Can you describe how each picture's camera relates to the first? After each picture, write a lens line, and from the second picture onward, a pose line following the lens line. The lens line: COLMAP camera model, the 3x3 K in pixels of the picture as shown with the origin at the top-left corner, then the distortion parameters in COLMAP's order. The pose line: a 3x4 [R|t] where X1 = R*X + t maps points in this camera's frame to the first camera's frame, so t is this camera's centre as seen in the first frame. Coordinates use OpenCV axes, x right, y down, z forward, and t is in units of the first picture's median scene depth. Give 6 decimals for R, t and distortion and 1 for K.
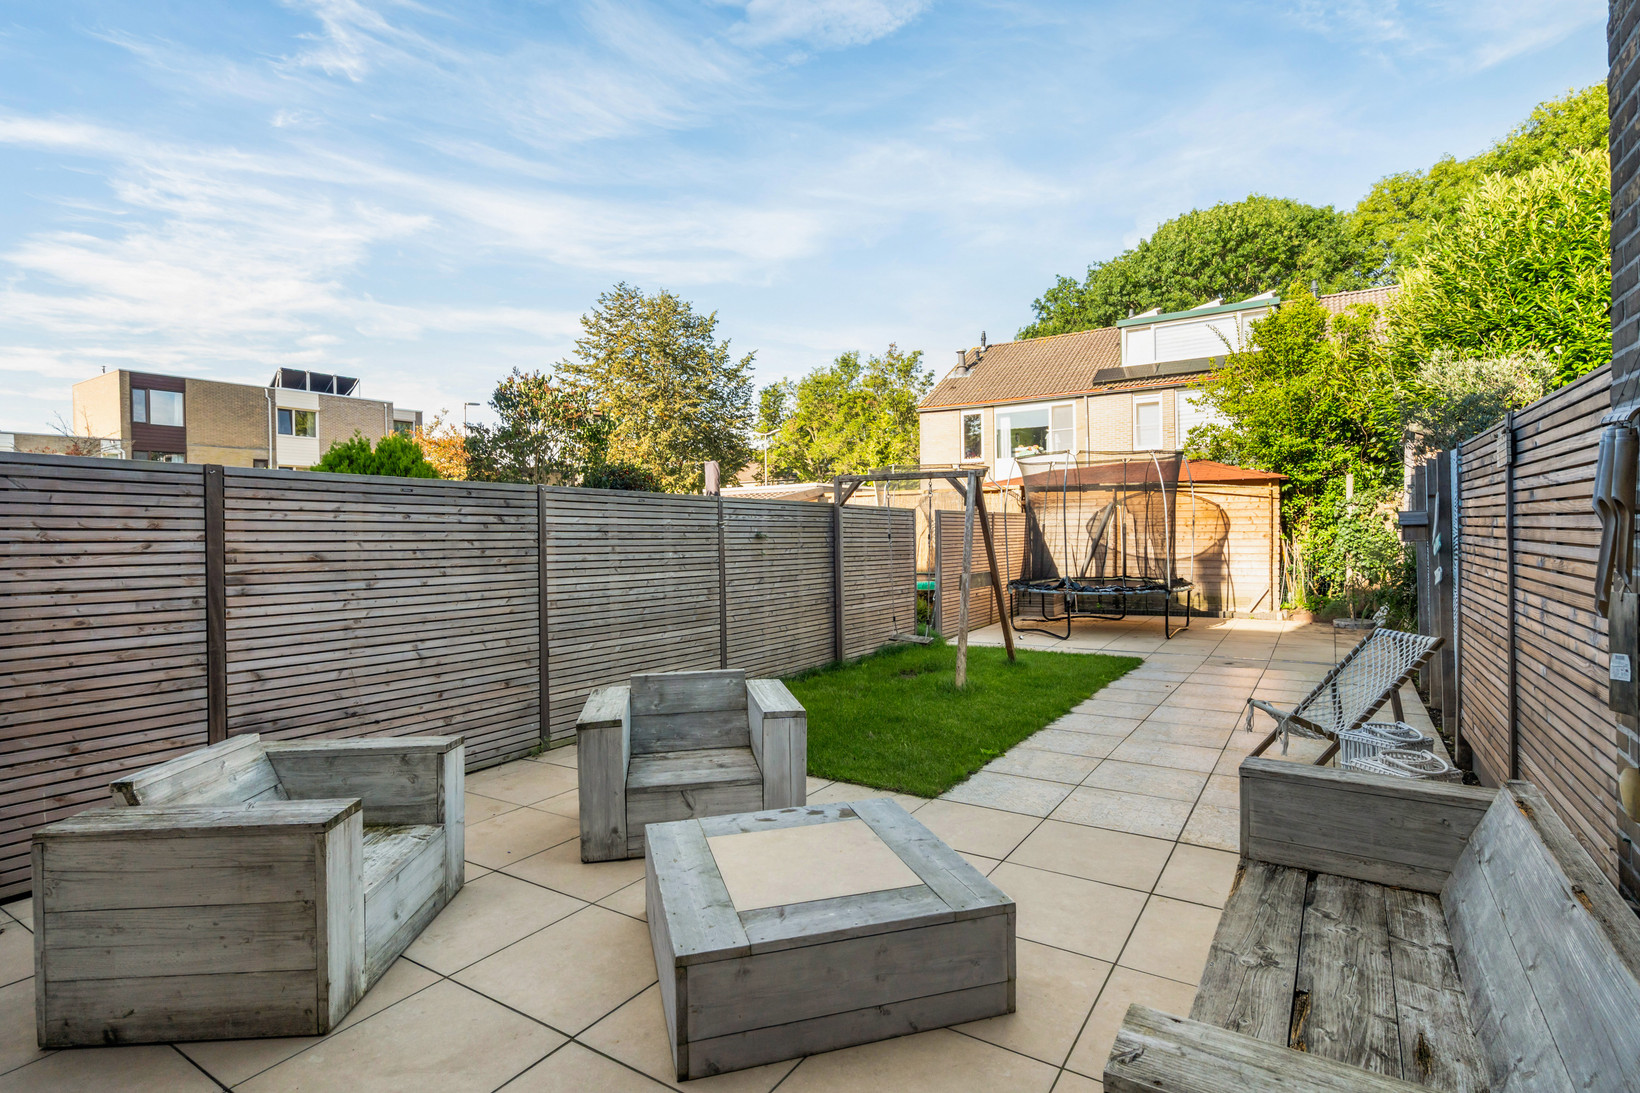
lens RADIAL K [[802.9, 0, 822.2], [0, 802.9, 534.4], [0, 0, 1]] dist [-0.001891, 0.003701]
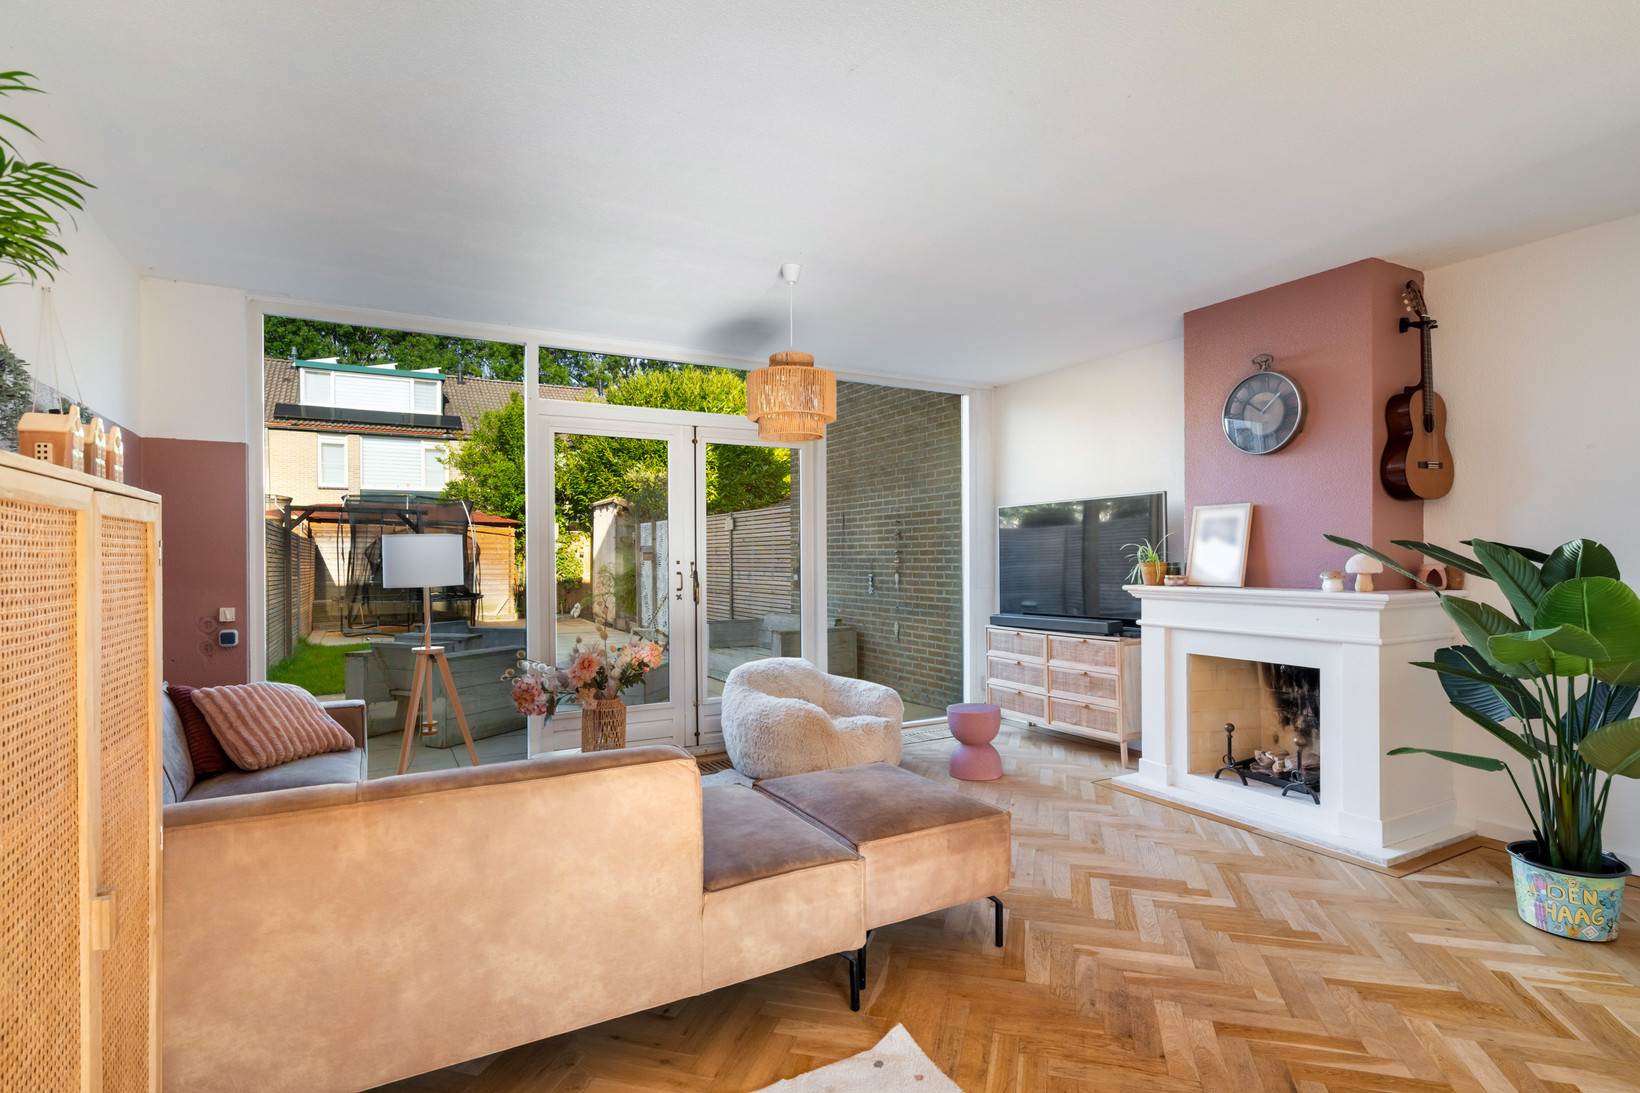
lens RADIAL K [[802.9, 0, 838.5], [0, 802.9, 557.0], [0, 0, 1]] dist [-0.001891, 0.003701]
pose [[0.471617, 0.015806, 0.881662, -0.445863], [0.001683, 0.999821, -0.018825, 0.020724], [-0.881802, 0.010362, 0.471506, -0.218162]]
